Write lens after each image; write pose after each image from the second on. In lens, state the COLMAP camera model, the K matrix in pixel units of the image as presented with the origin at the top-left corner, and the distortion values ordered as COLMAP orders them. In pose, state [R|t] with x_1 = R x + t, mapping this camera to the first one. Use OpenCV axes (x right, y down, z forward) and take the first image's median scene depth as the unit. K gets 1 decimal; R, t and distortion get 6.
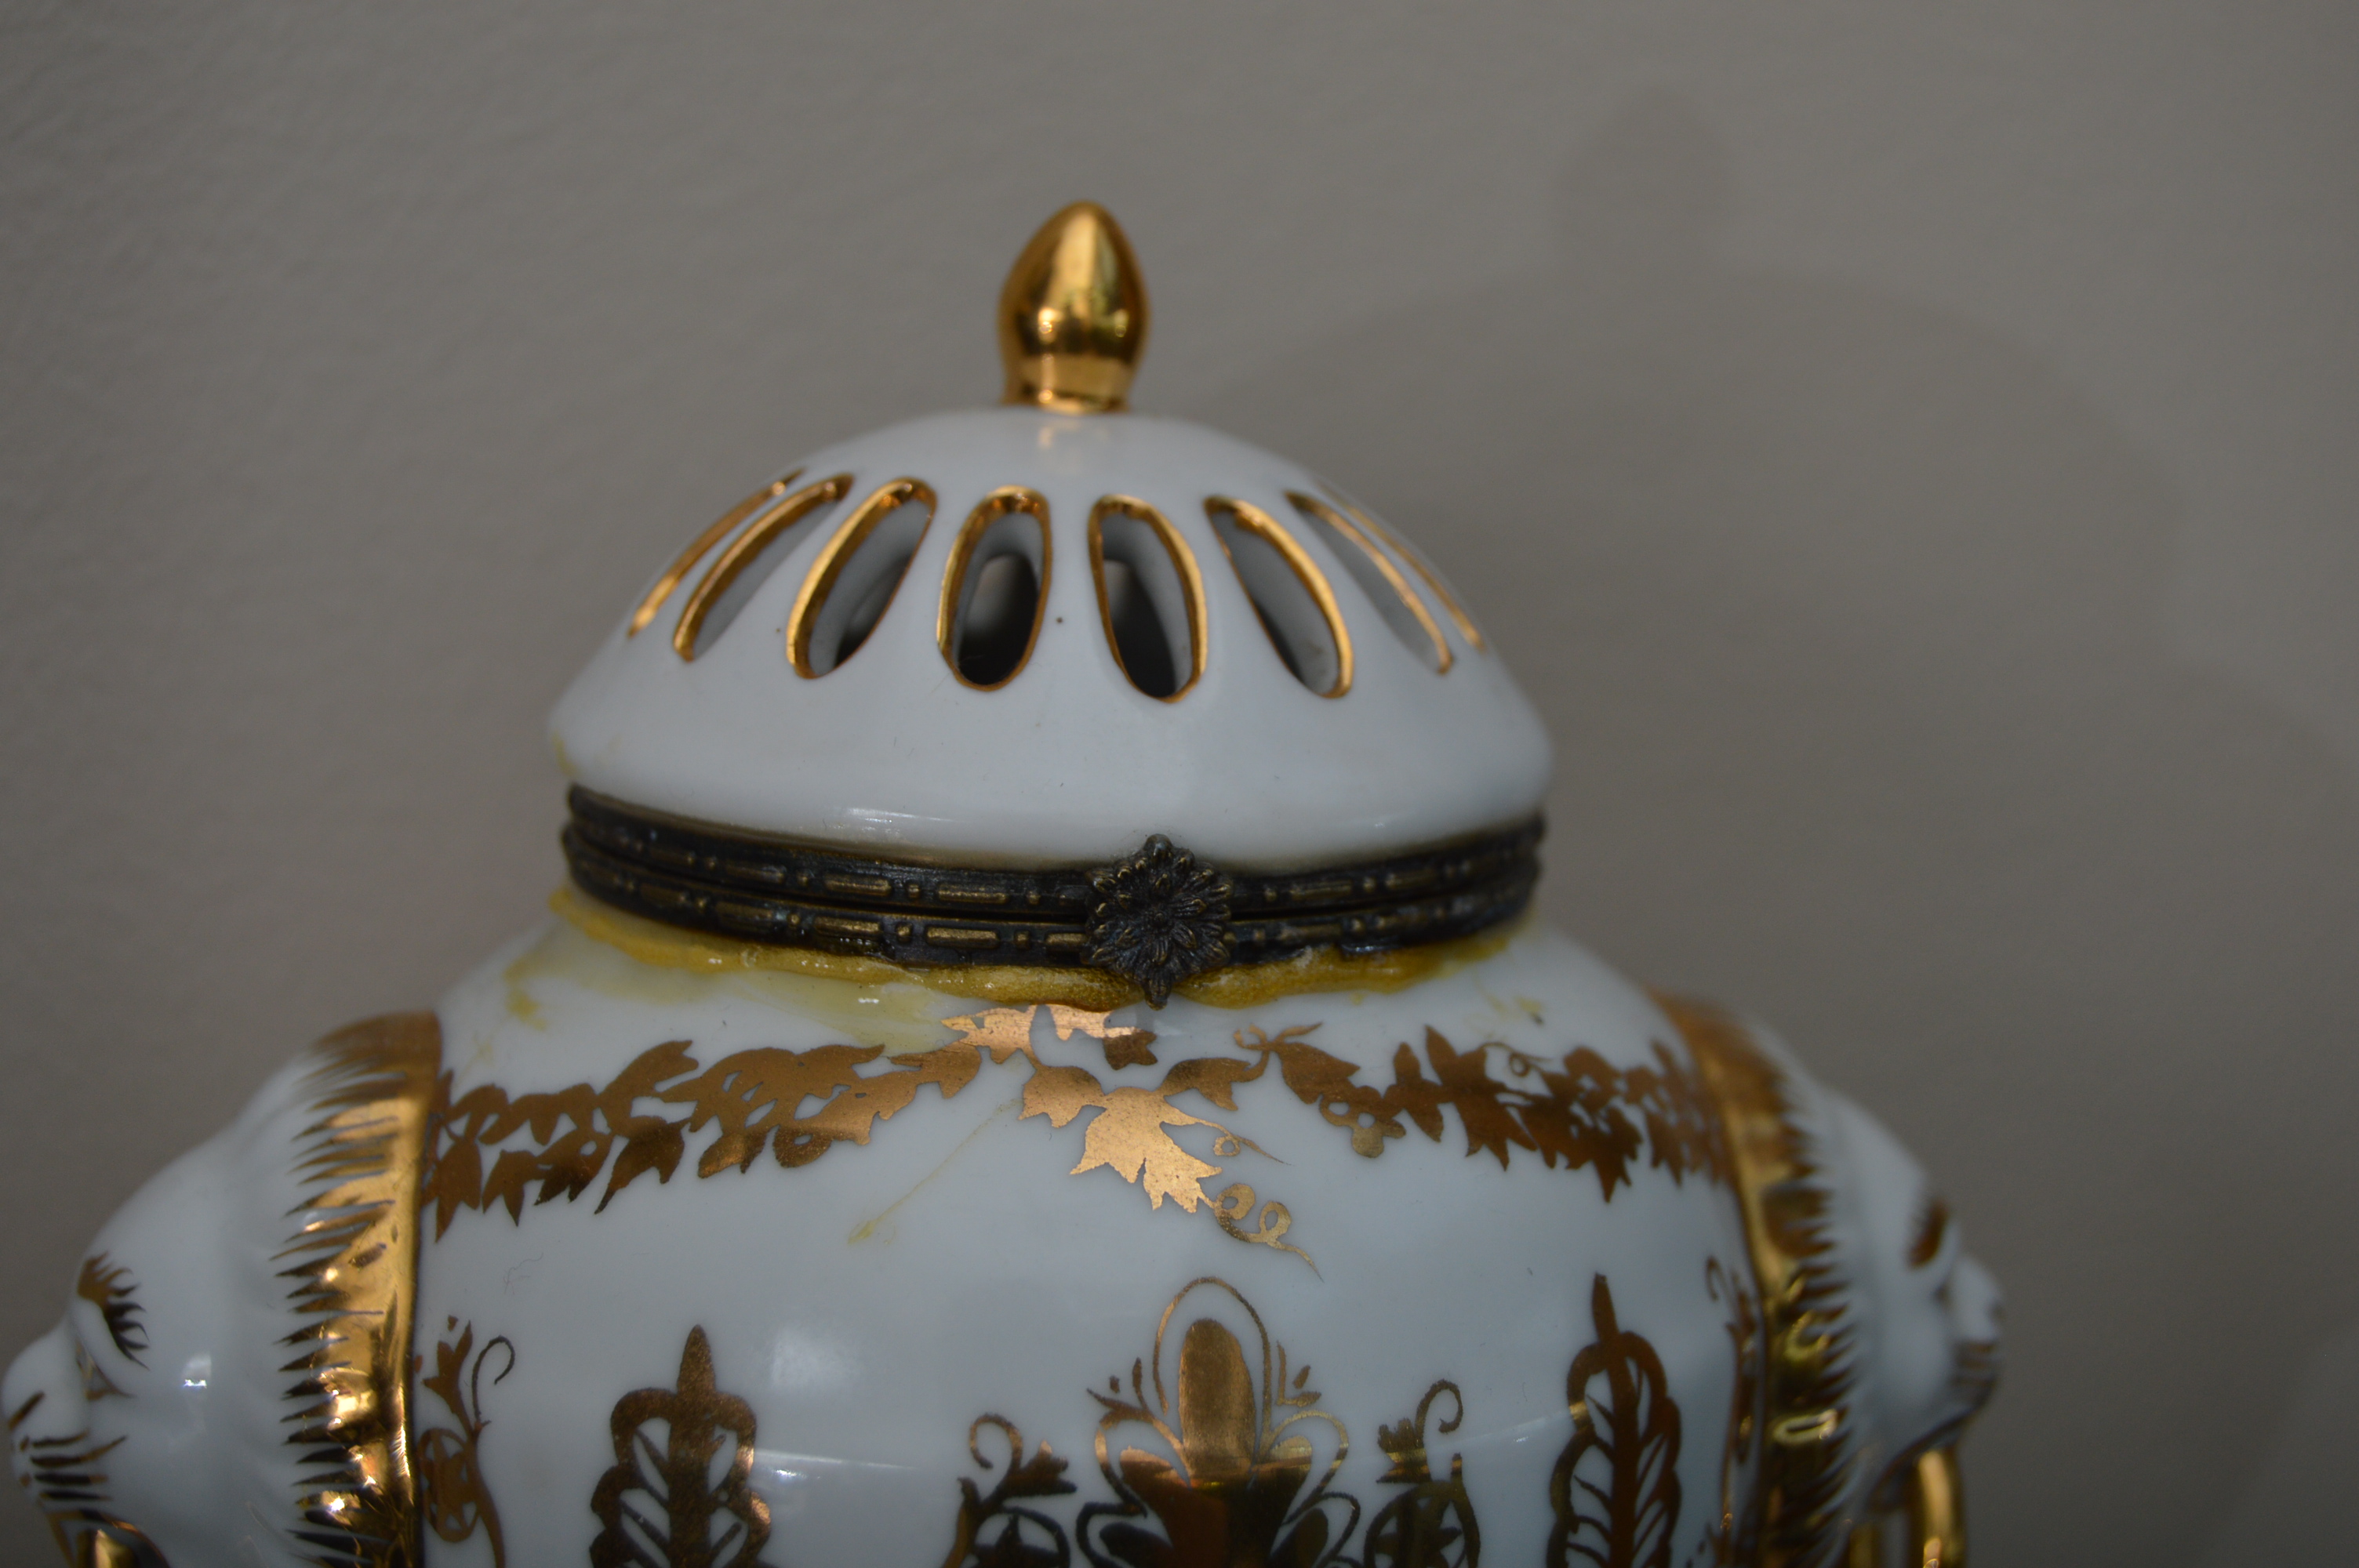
lens RADIAL K [[4444.3, 0, 1106.4], [0, 4444.3, 783.4], [0, 0, 1]] dist [-0.013178, 0.110620]
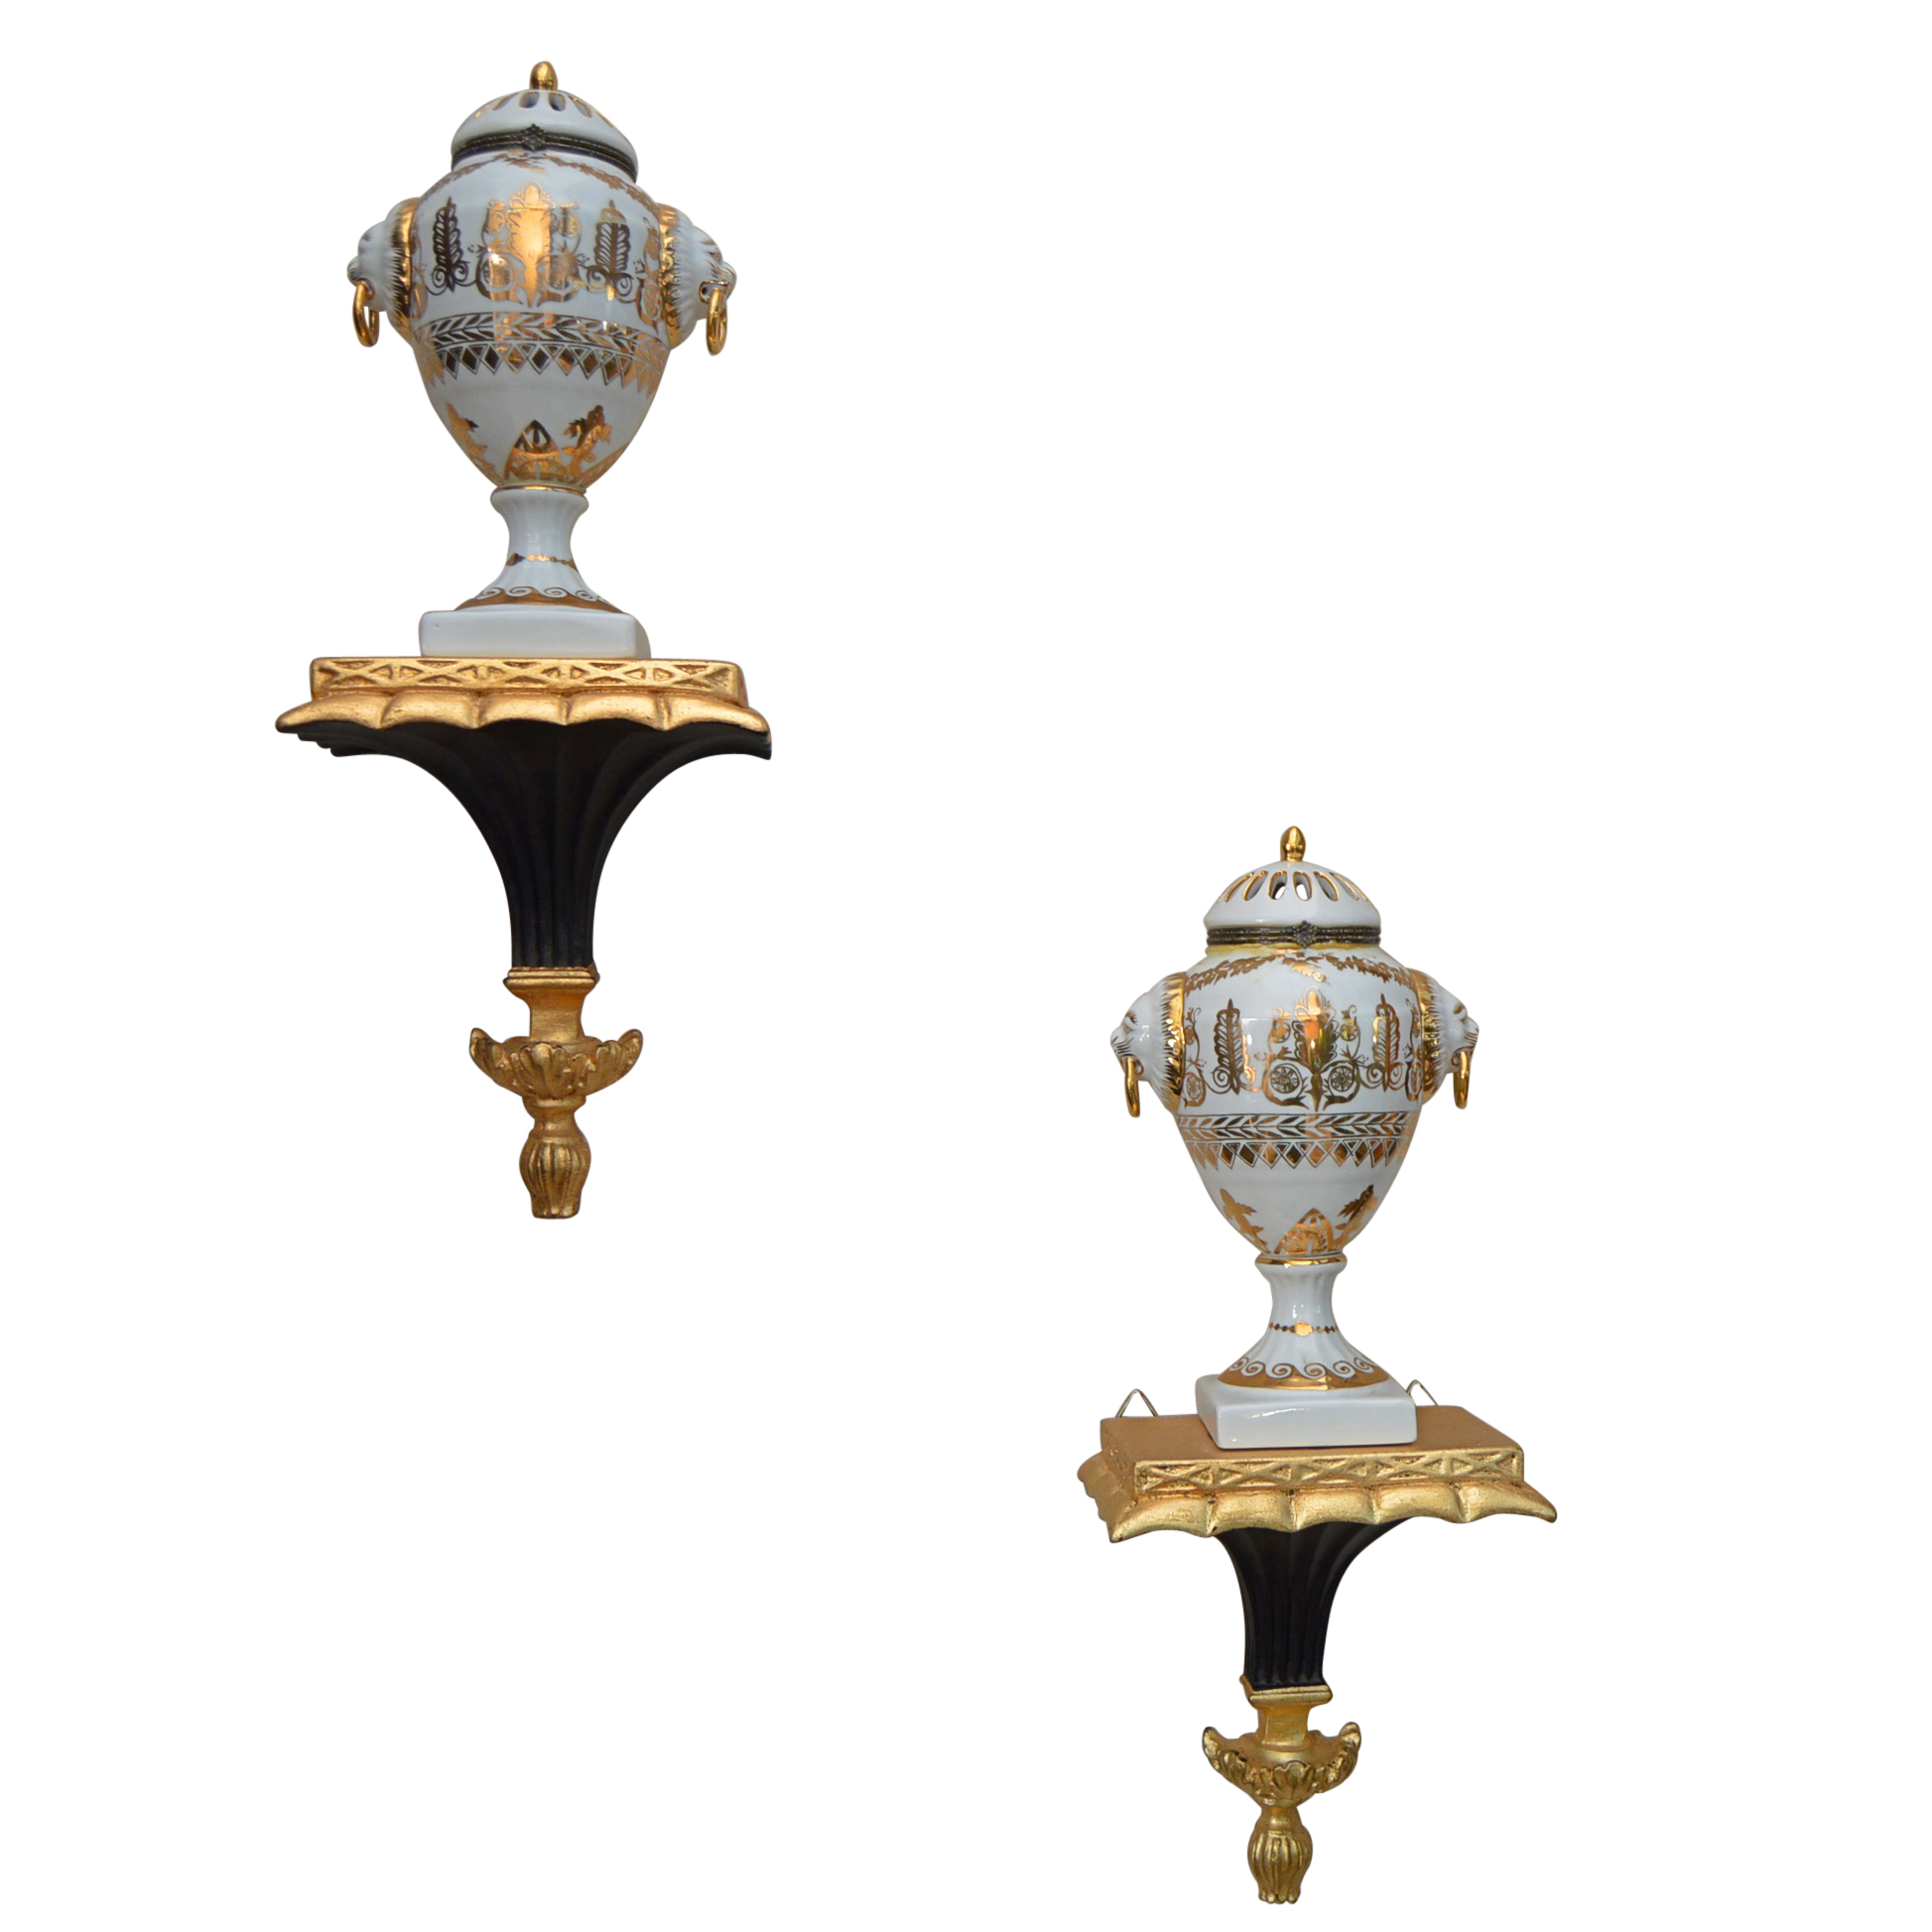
lens RADIAL K [[2340.2, 0, 966.0], [0, 2340.2, 966.0], [0, 0, 1]] dist [-0.018744, -0.013375]
pose [[0.977838, -0.036267, -0.206198, 0.214973], [0.000061, 0.984931, -0.172945, 0.621710], [0.209363, 0.169100, 0.963106, -2.157955]]
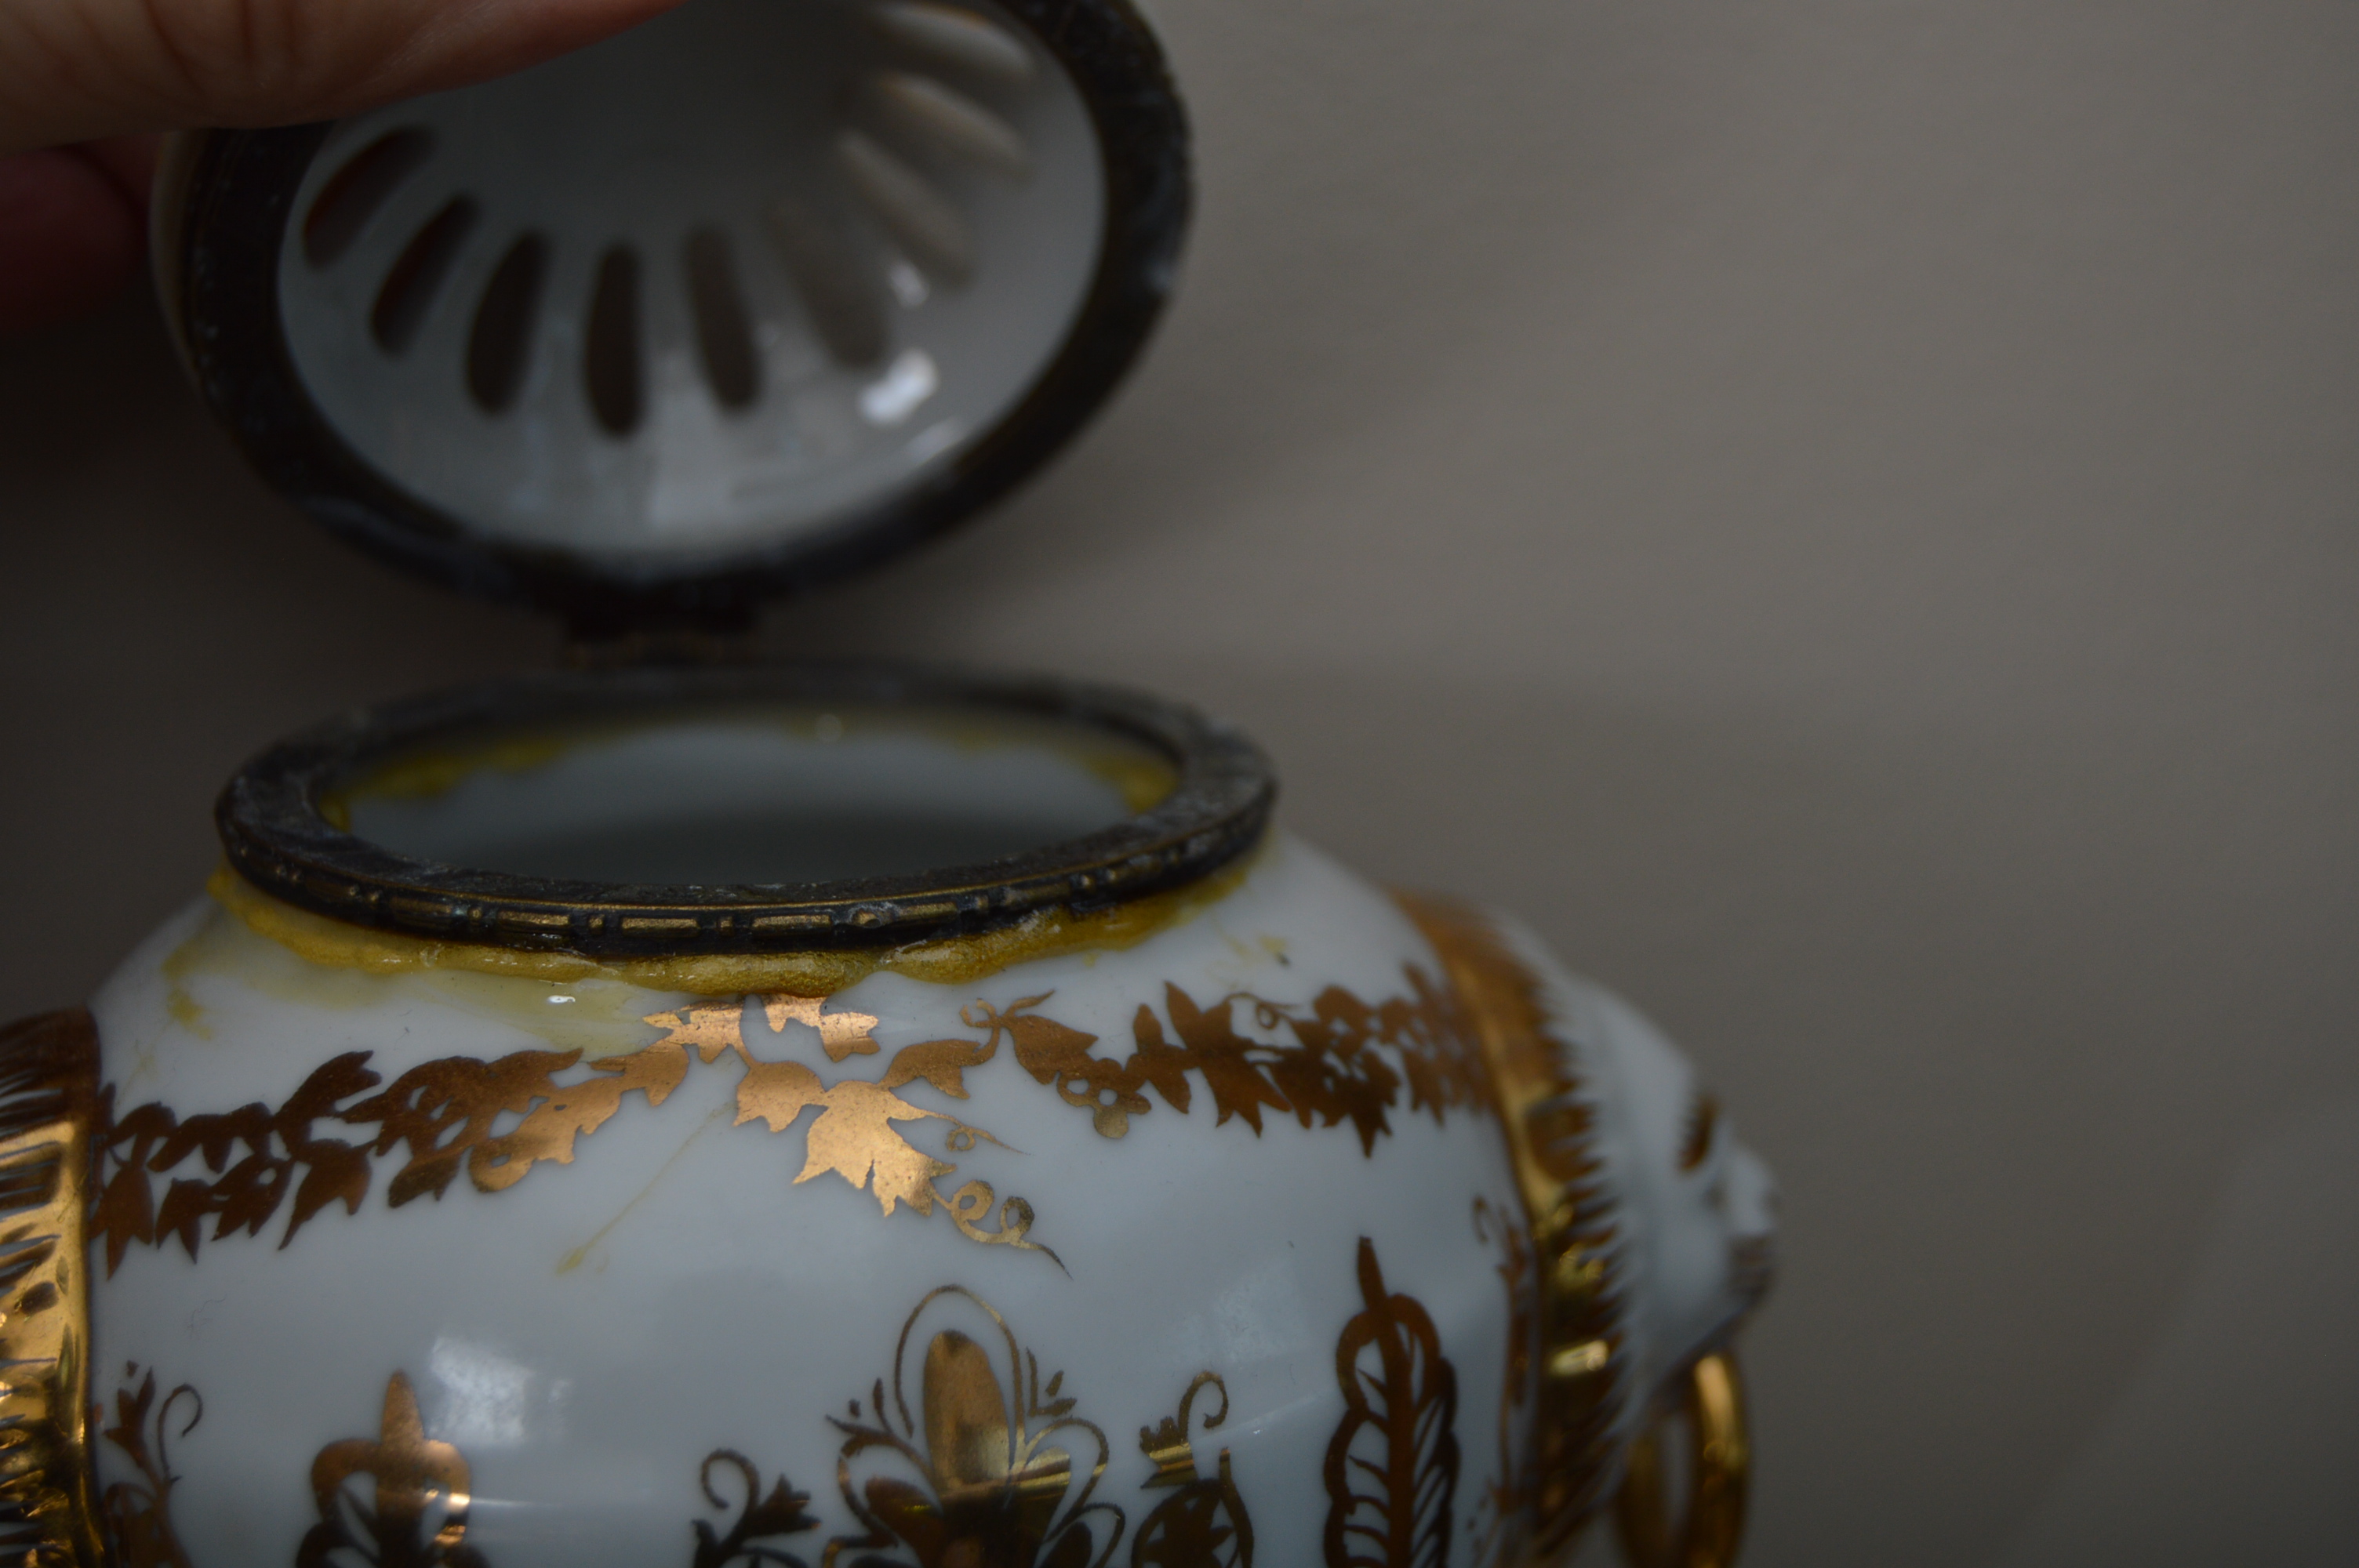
lens RADIAL K [[4467.3, 0, 1179.5], [0, 4467.3, 784.0], [0, 0, 1]] dist [-0.056670, -0.076703]
pose [[0.995007, -0.057604, 0.081508, 0.000926], [0.051593, 0.995921, 0.074026, -0.057216], [-0.085440, -0.069451, 0.993920, 0.073782]]
